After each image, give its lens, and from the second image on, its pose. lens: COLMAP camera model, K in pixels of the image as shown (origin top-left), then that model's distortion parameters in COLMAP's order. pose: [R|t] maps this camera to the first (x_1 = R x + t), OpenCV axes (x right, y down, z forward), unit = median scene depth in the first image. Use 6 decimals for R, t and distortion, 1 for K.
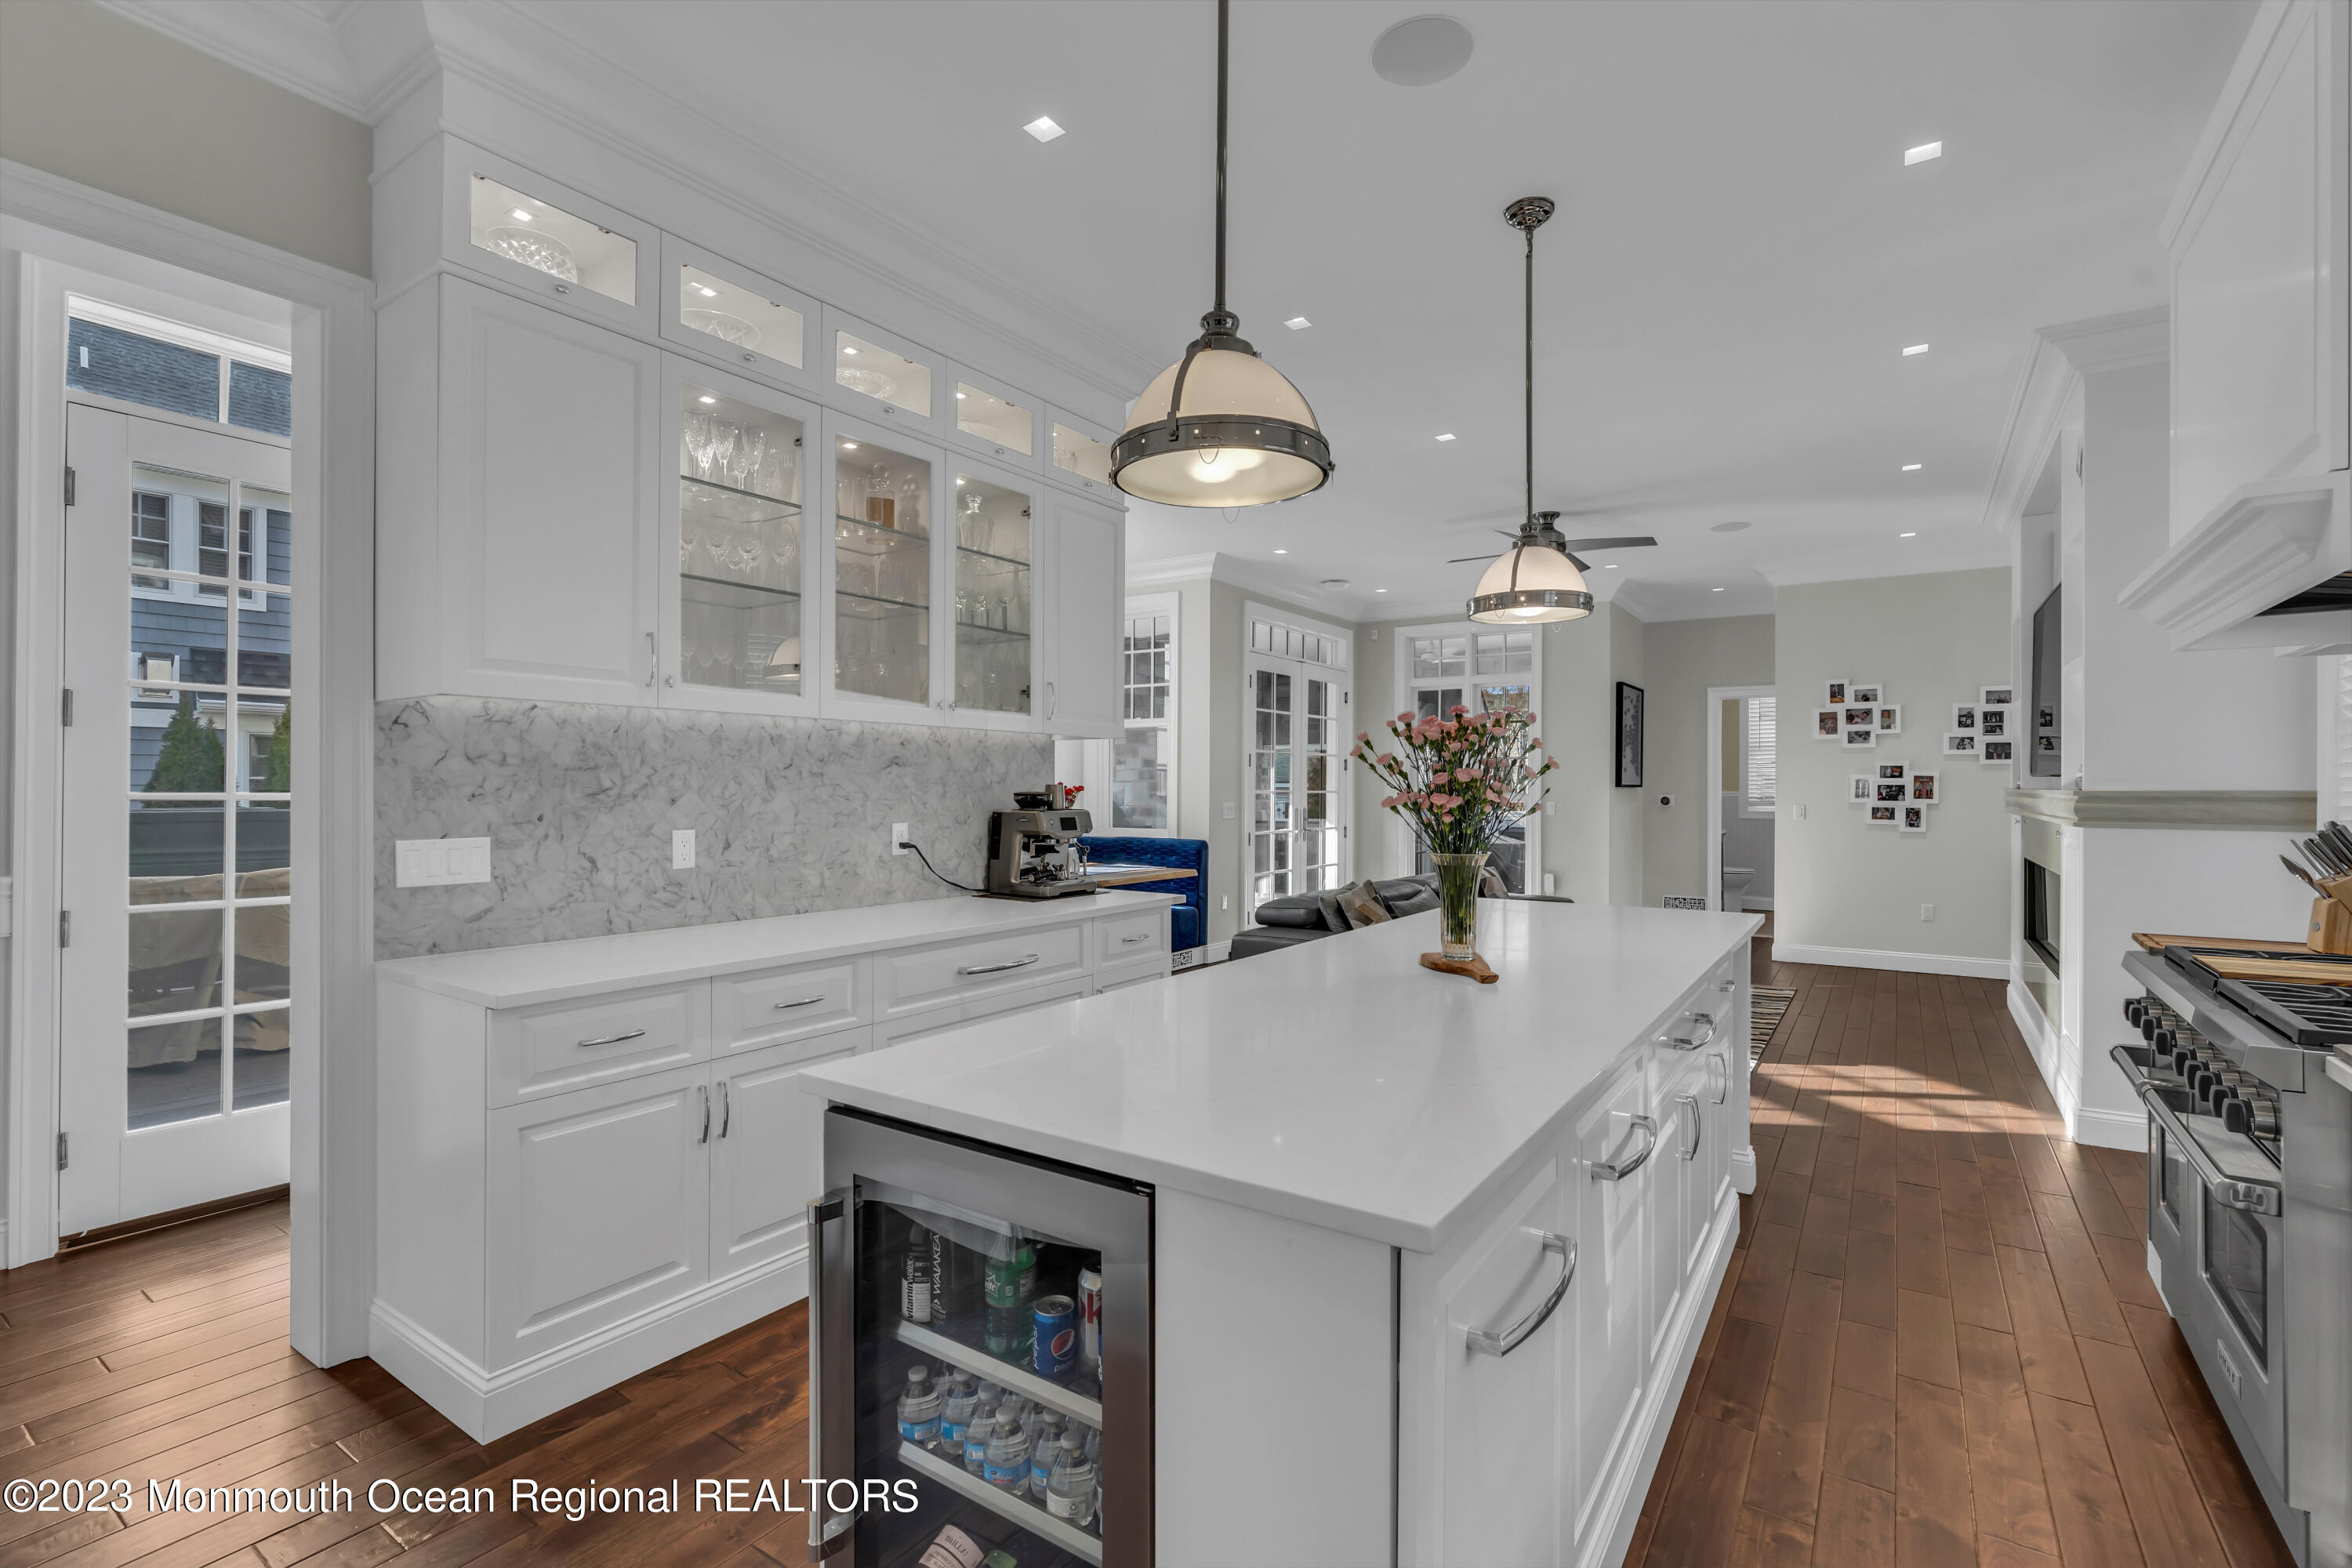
lens RADIAL K [[1066.2, 0, 1178.4], [0, 1066.2, 784.1], [0, 0, 1]] dist [0.004101, 0.000236]
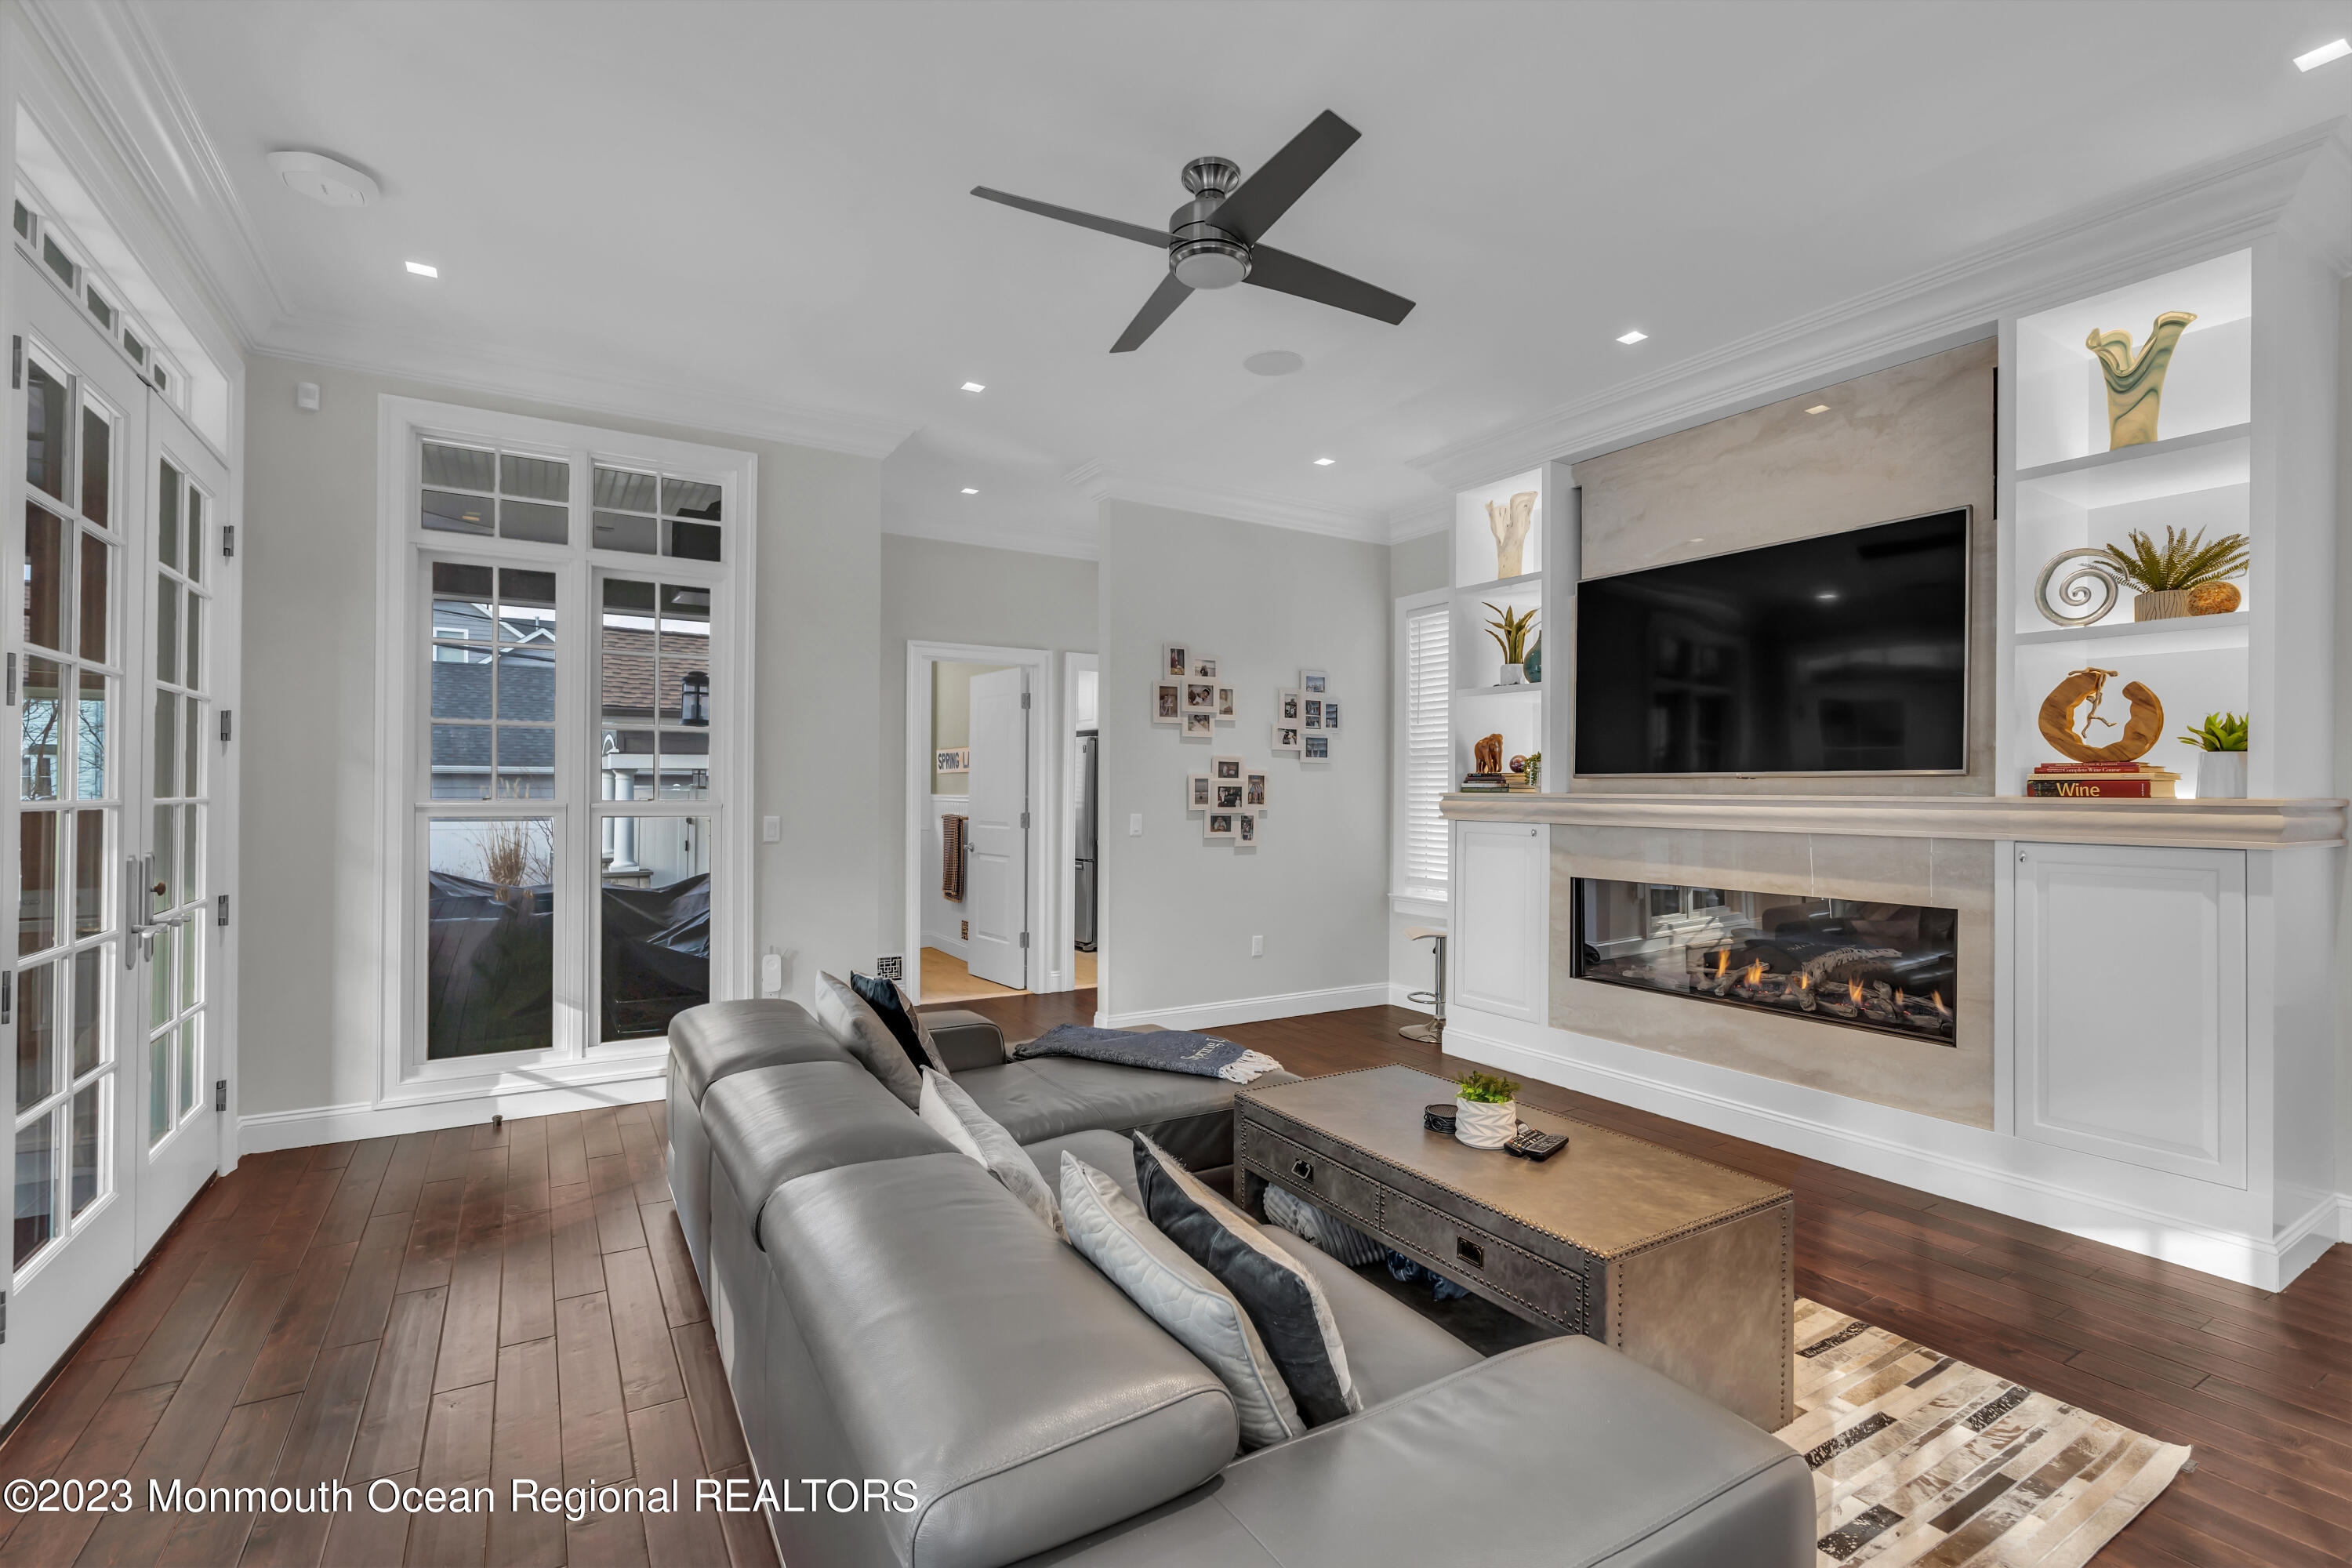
lens RADIAL K [[1066.2, 0, 1182.2], [0, 1066.2, 779.8], [0, 0, 1]] dist [0.004101, 0.000236]
pose [[0.399359, 0.007451, 0.916764, -0.055484], [-0.007790, 0.999958, -0.004733, 0.000018], [-0.916761, -0.005252, 0.399401, 0.722581]]
